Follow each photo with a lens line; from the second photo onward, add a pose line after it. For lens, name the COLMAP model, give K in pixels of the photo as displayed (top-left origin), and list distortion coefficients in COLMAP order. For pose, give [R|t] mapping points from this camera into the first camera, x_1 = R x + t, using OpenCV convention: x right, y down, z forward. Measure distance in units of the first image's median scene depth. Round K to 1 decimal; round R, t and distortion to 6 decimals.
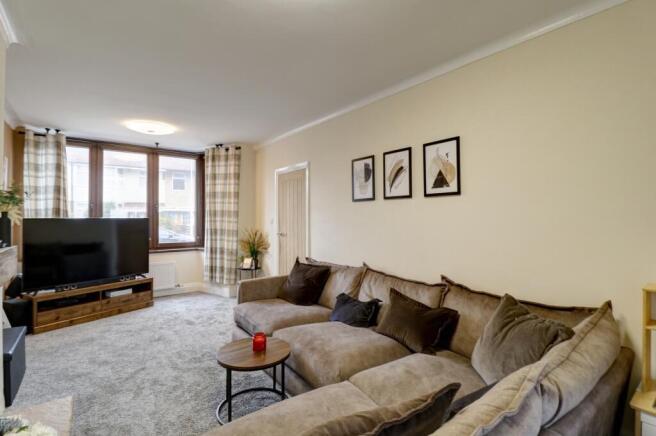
lens RADIAL K [[317.0, 0, 328.5], [0, 317.0, 217.7], [0, 0, 1]] dist [-0.013849, -0.003470]
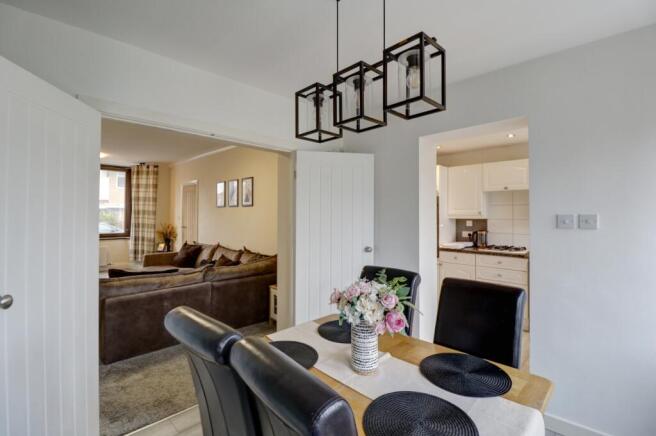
lens RADIAL K [[301.7, 0, 327.0], [0, 301.7, 213.1], [0, 0, 1]] dist [-0.004808, -0.000243]
pose [[0.989559, 0.007418, 0.143941, 0.280072], [-0.006918, 0.999968, -0.003970, -0.010454], [-0.143966, 0.002932, 0.989578, -0.446398]]
